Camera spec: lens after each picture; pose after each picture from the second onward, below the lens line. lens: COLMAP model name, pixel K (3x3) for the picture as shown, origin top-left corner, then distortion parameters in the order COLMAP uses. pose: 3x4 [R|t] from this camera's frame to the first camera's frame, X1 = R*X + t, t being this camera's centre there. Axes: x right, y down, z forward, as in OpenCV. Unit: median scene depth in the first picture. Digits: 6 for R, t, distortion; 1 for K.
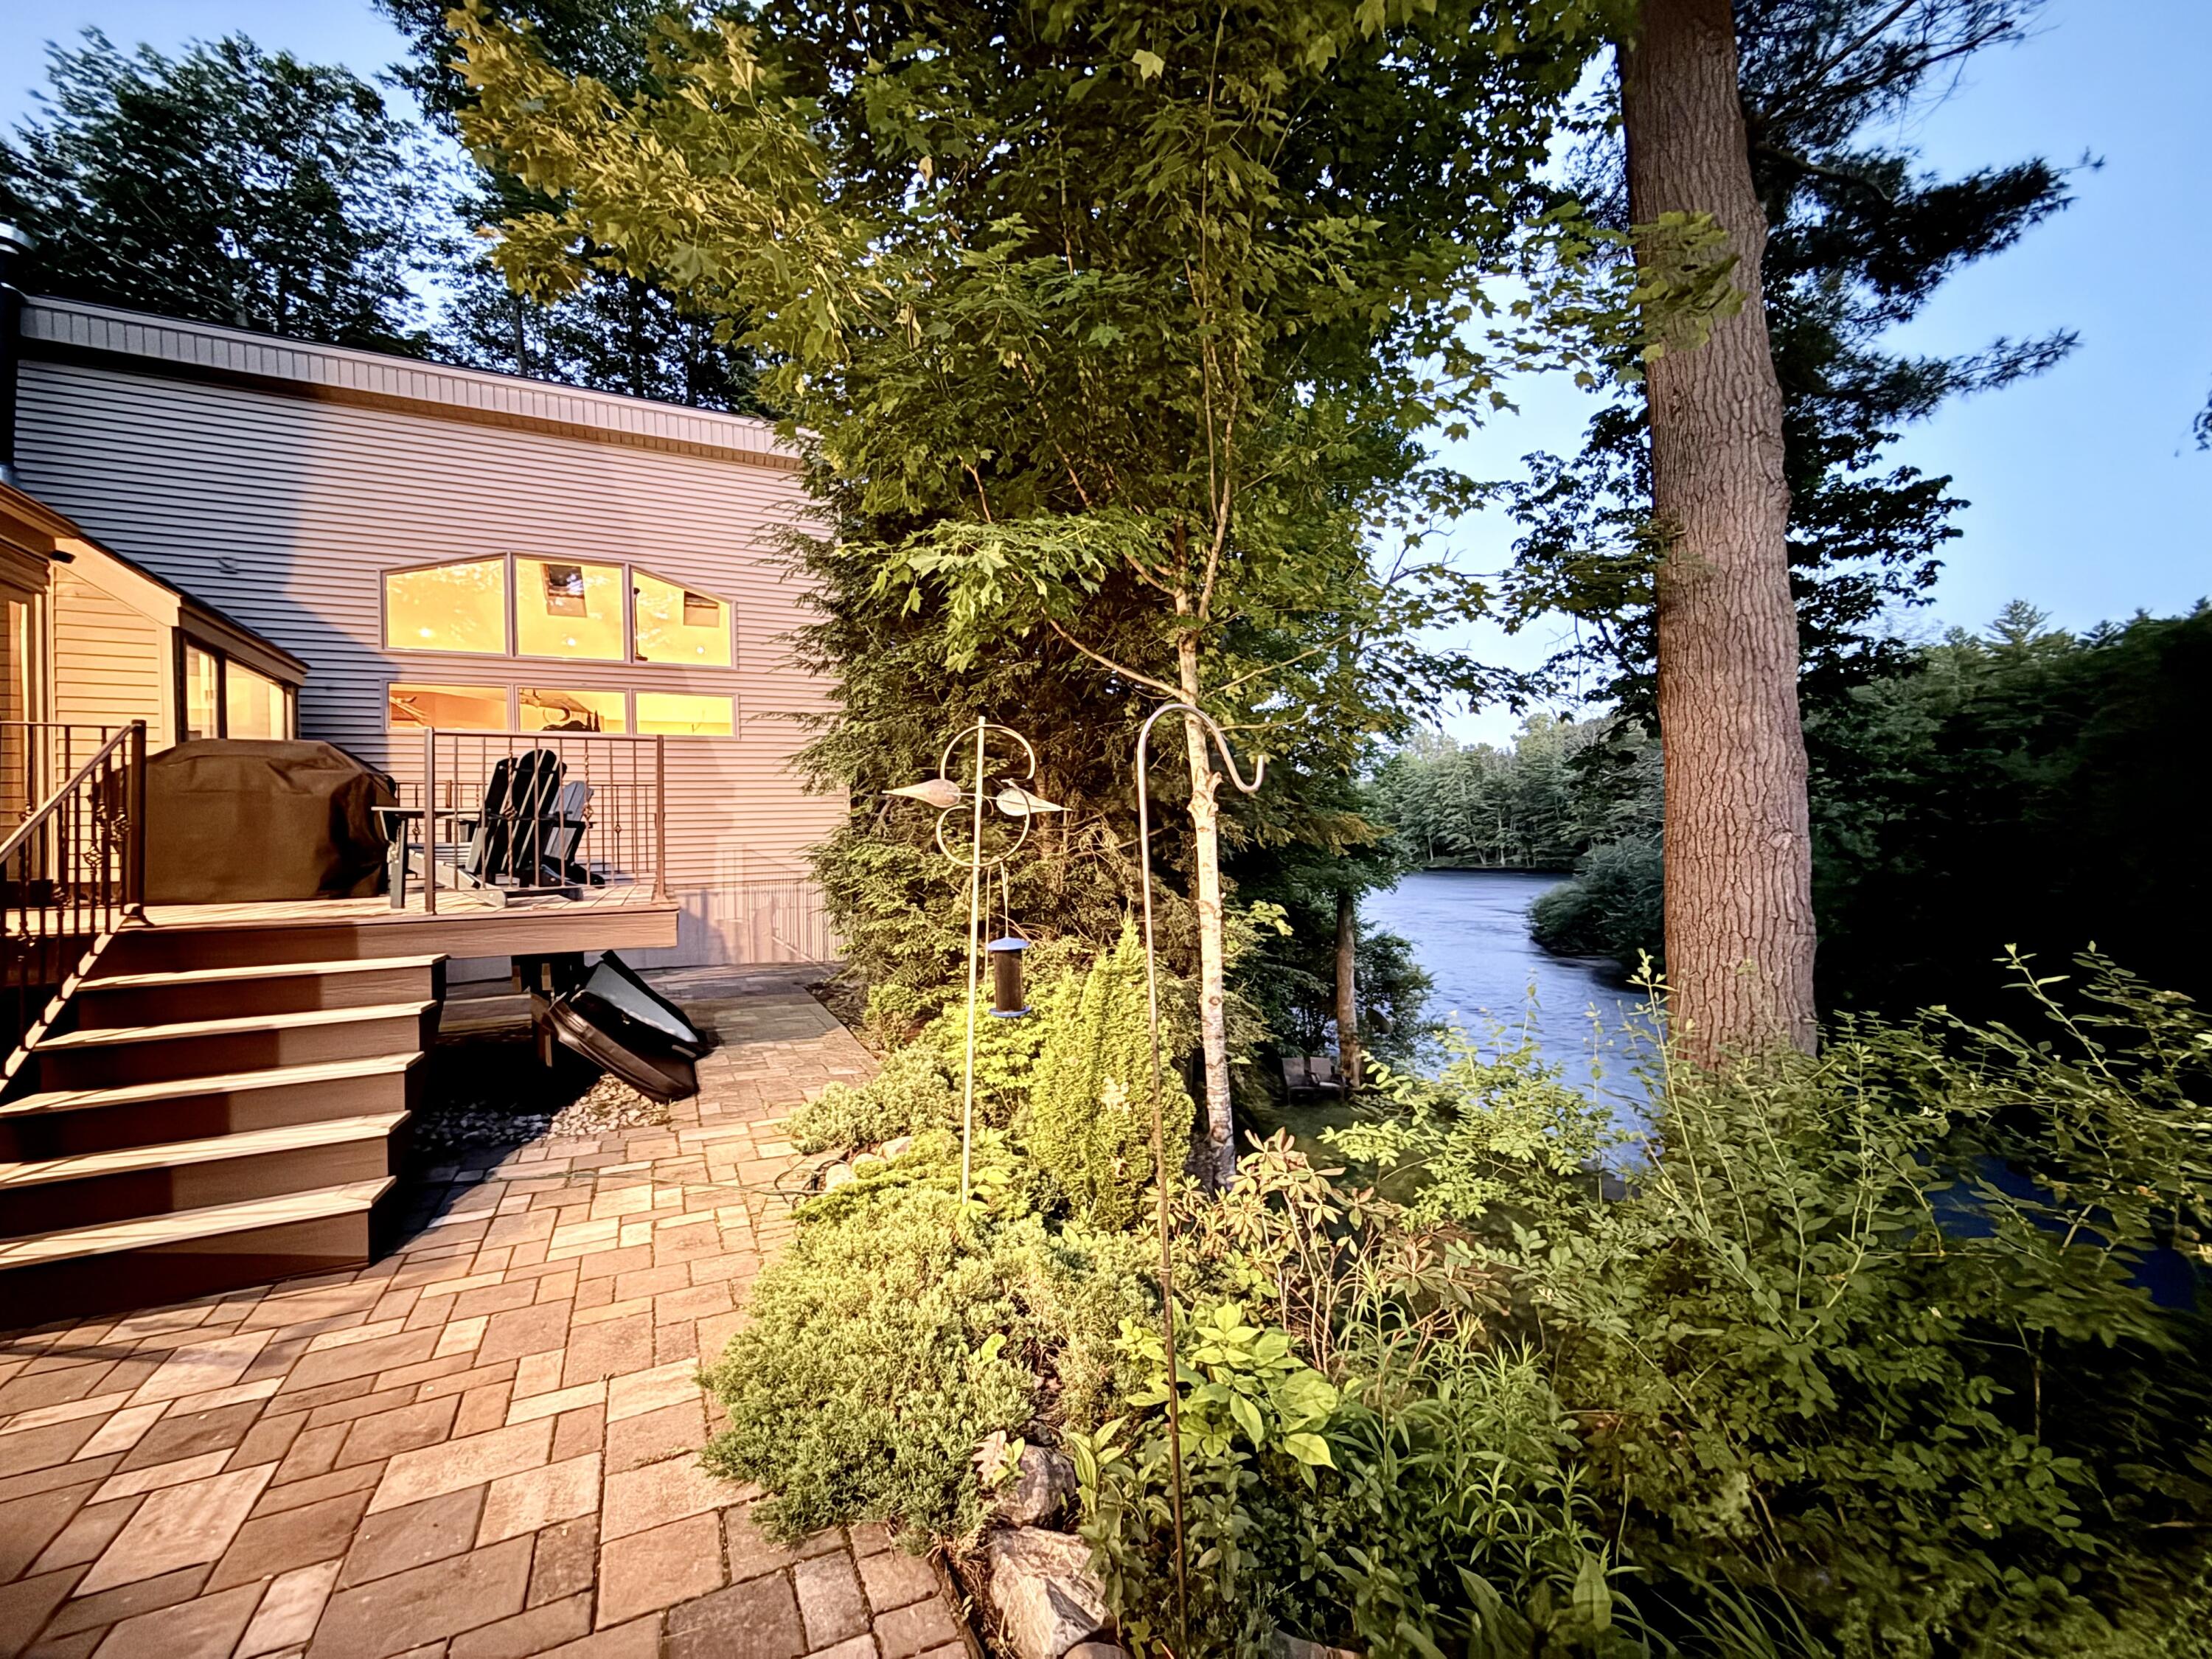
lens RADIAL K [[894.4, 0, 1104.6], [0, 894.4, 826.8], [0, 0, 1]] dist [0.000591, 0.000337]
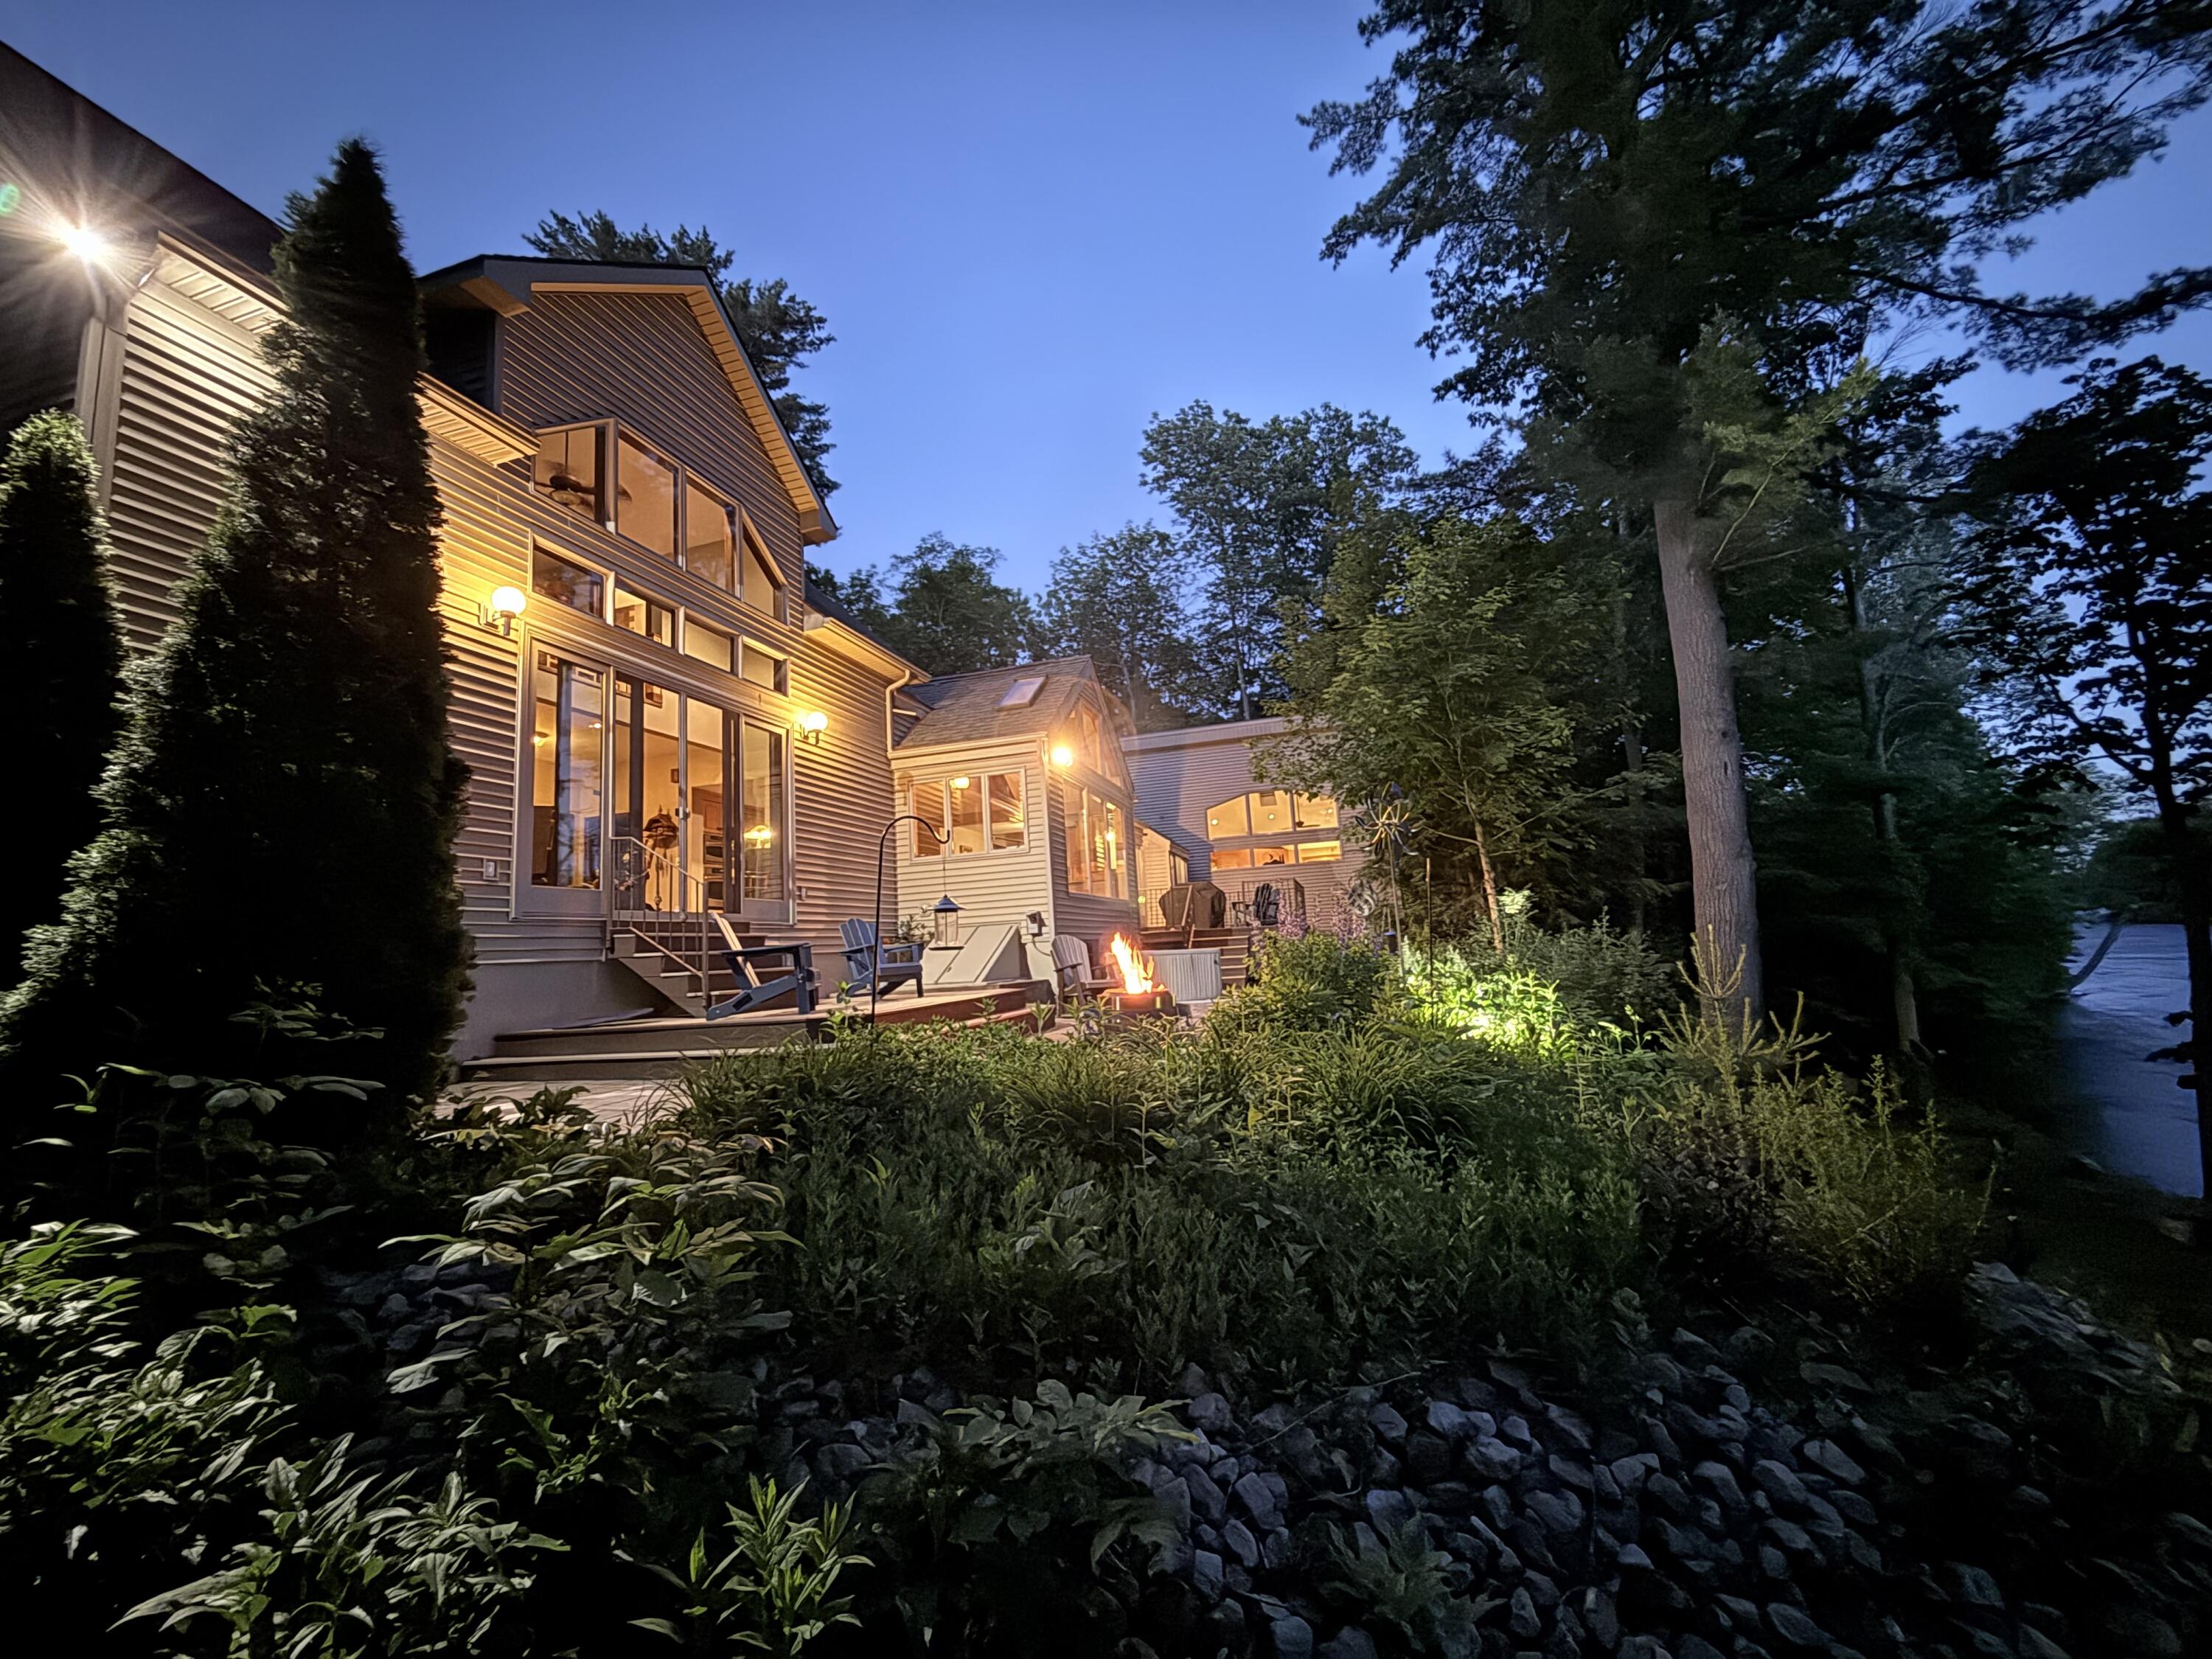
lens RADIAL K [[894.4, 0, 1104.6], [0, 894.4, 826.8], [0, 0, 1]] dist [0.000591, 0.000337]
pose [[0.740193, -0.105572, -0.664055, 0.597380], [0.046073, 0.993239, -0.106551, 0.020836], [0.670815, 0.048273, 0.740052, -0.965971]]
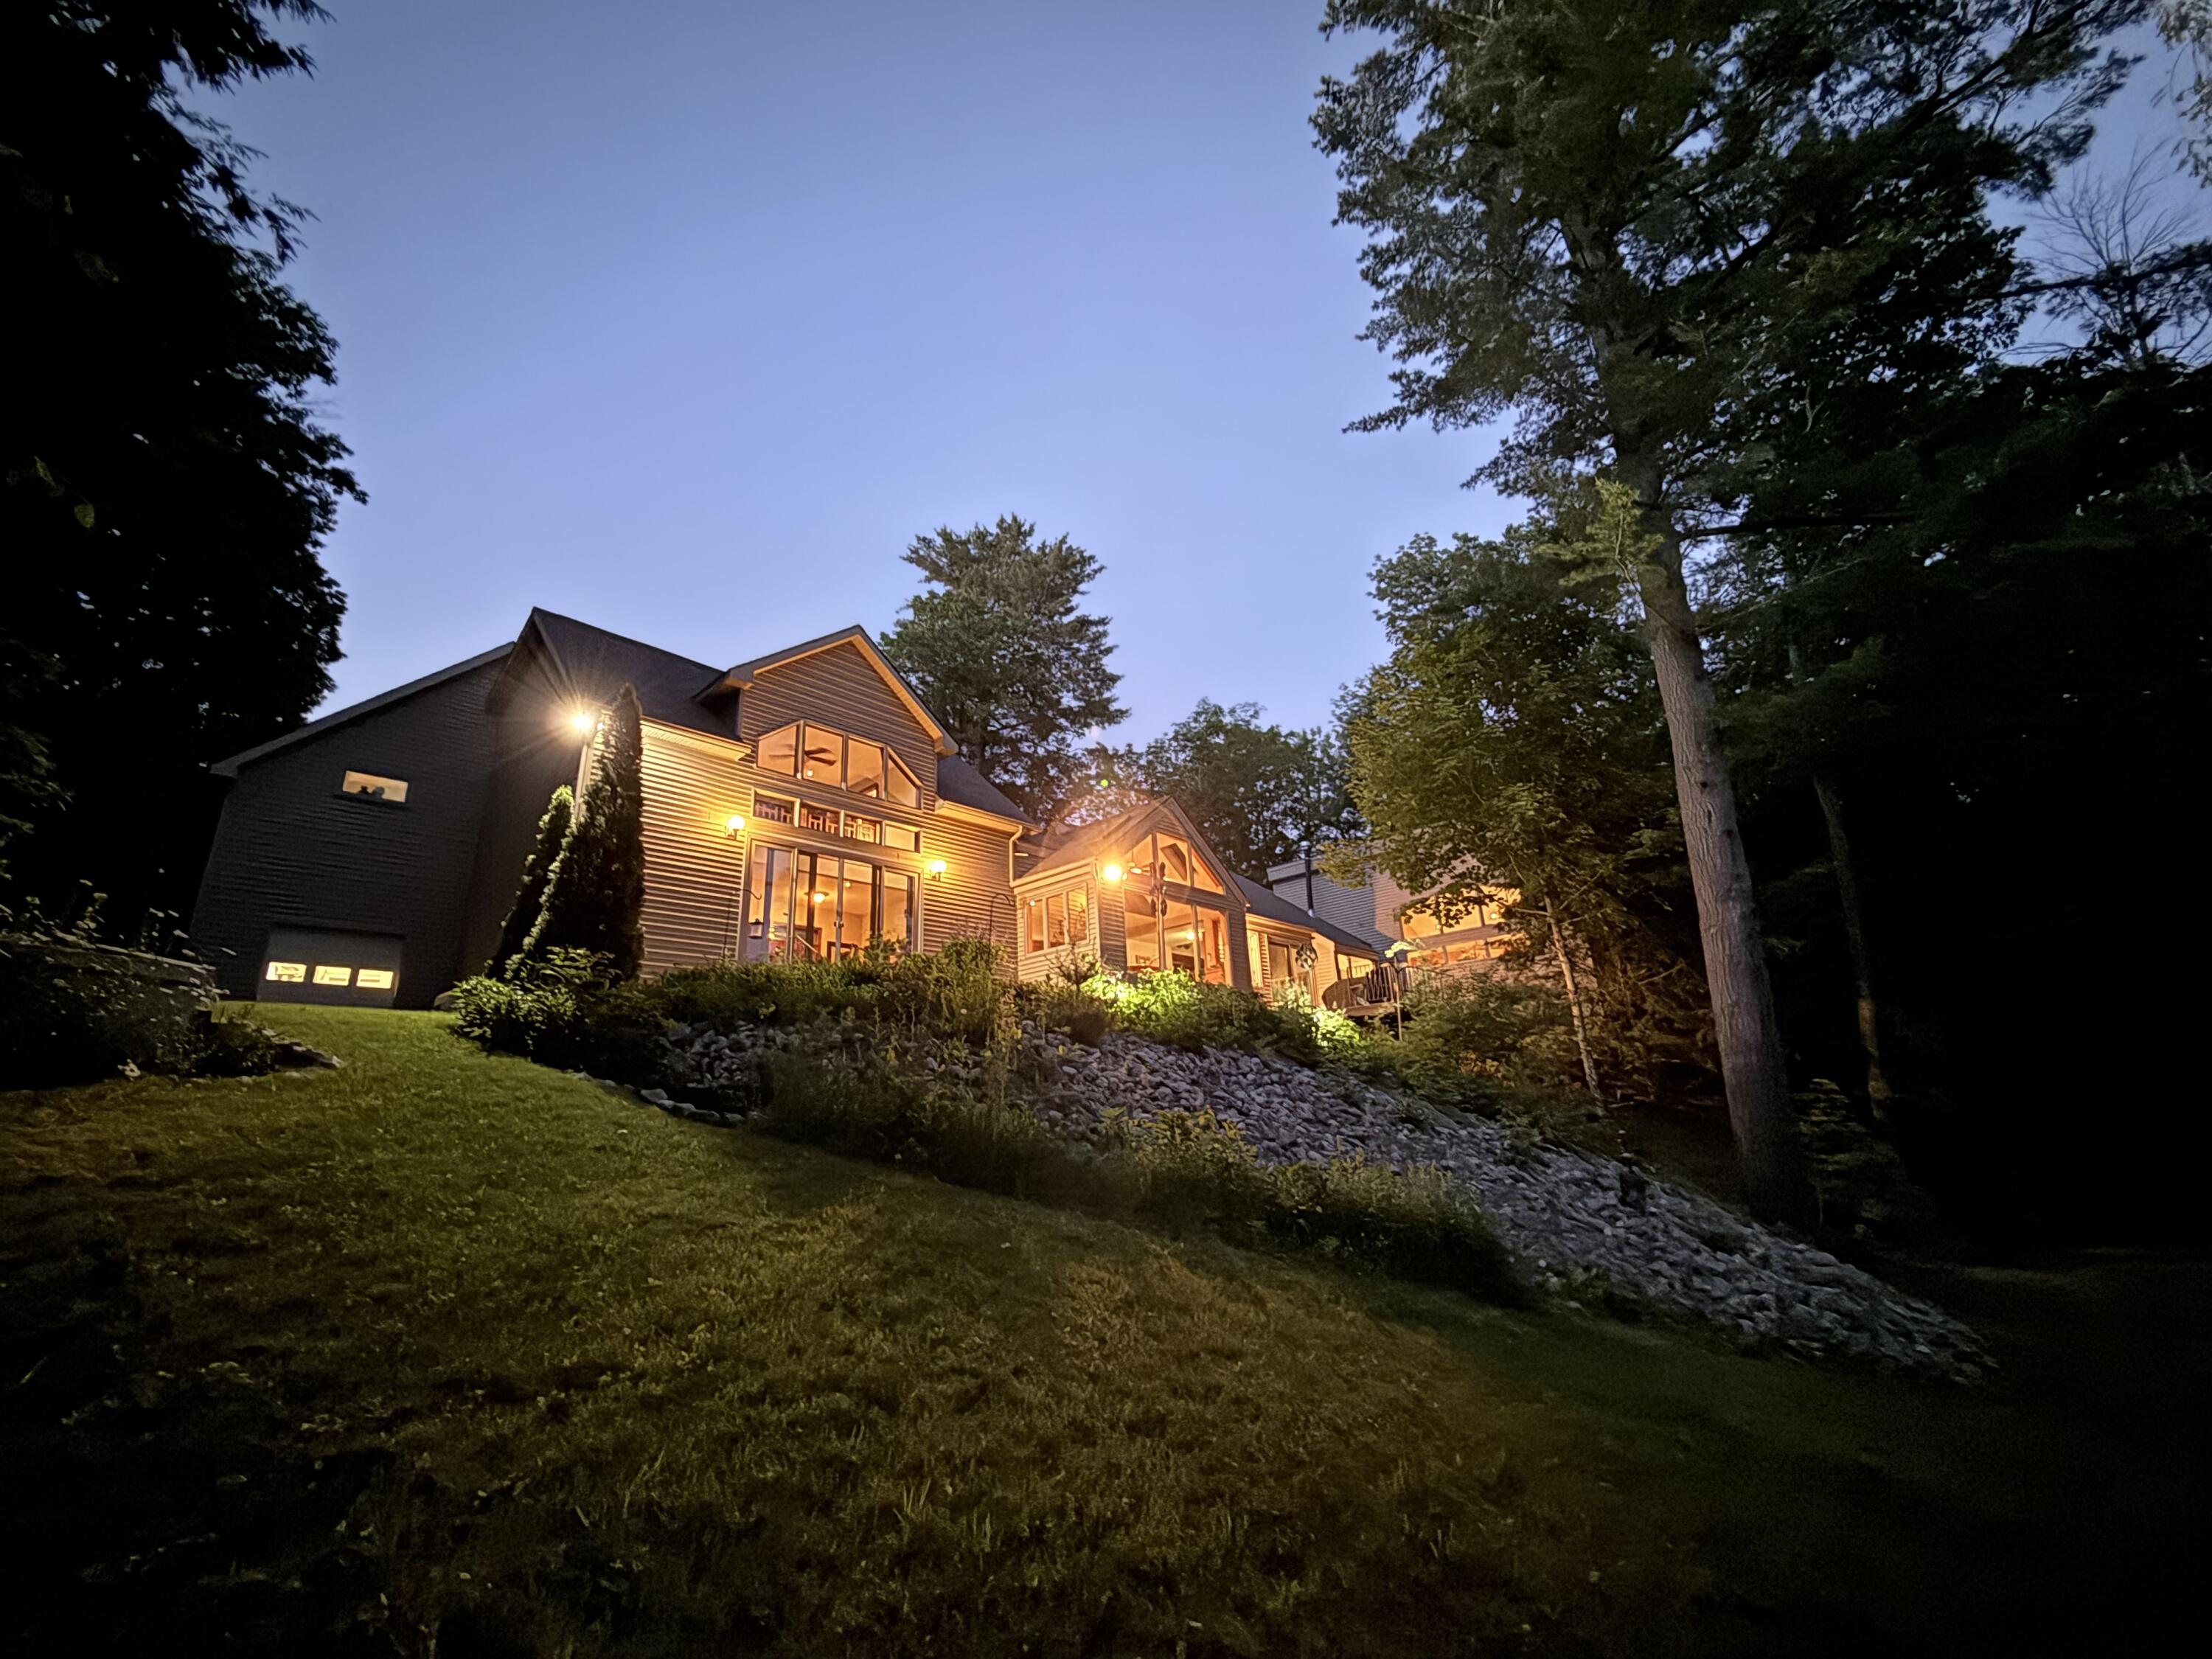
lens RADIAL K [[935.9, 0, 1100.1], [0, 935.9, 820.8], [0, 0, 1]] dist [-0.000635, 0.000105]
pose [[0.356750, -0.290343, -0.887936, 1.332629], [0.050326, 0.955070, -0.292075, 0.210995], [0.932844, 0.059512, 0.355333, -0.771729]]
